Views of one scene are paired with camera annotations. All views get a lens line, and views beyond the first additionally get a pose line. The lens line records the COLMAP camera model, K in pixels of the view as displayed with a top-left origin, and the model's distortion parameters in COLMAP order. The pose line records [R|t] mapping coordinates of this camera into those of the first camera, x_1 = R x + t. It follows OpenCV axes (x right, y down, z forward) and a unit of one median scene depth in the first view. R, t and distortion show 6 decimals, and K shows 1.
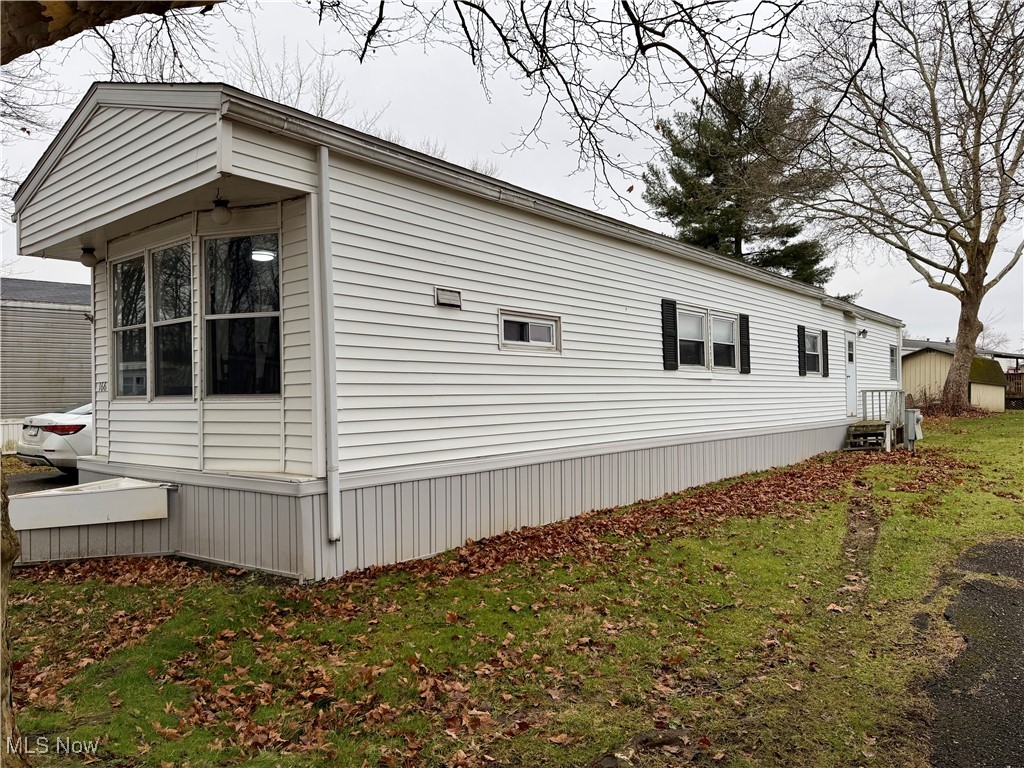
lens RADIAL K [[713.5, 0, 511.4], [0, 713.5, 388.0], [0, 0, 1]] dist [0.091787, -0.128337]
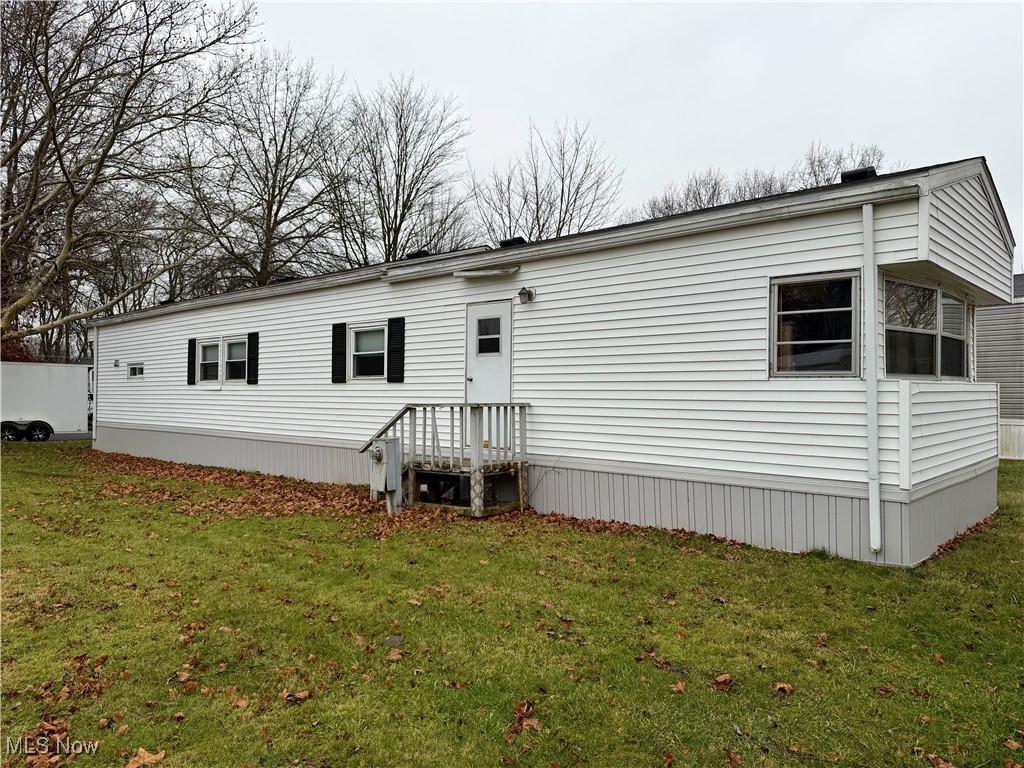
lens RADIAL K [[713.5, 0, 511.4], [0, 713.5, 388.0], [0, 0, 1]] dist [0.091787, -0.128337]
pose [[-0.052725, -0.017171, -0.998461, 1.513352], [-0.011240, 0.999799, -0.016601, 0.000324], [0.998546, 0.010348, -0.052907, 1.541119]]
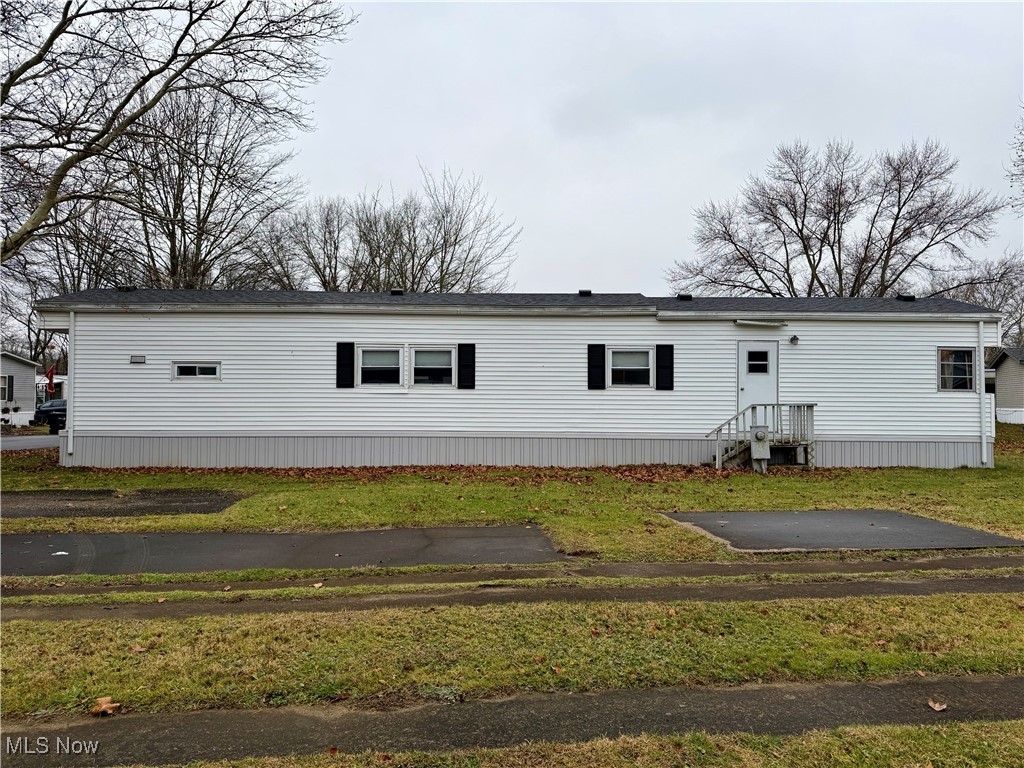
lens RADIAL K [[713.5, 0, 511.4], [0, 713.5, 388.0], [0, 0, 1]] dist [0.091787, -0.128337]
pose [[0.638153, -0.050495, -0.768252, 1.425526], [-0.005195, 0.997542, -0.069881, 0.071182], [0.769892, 0.048586, 0.636322, 0.256087]]
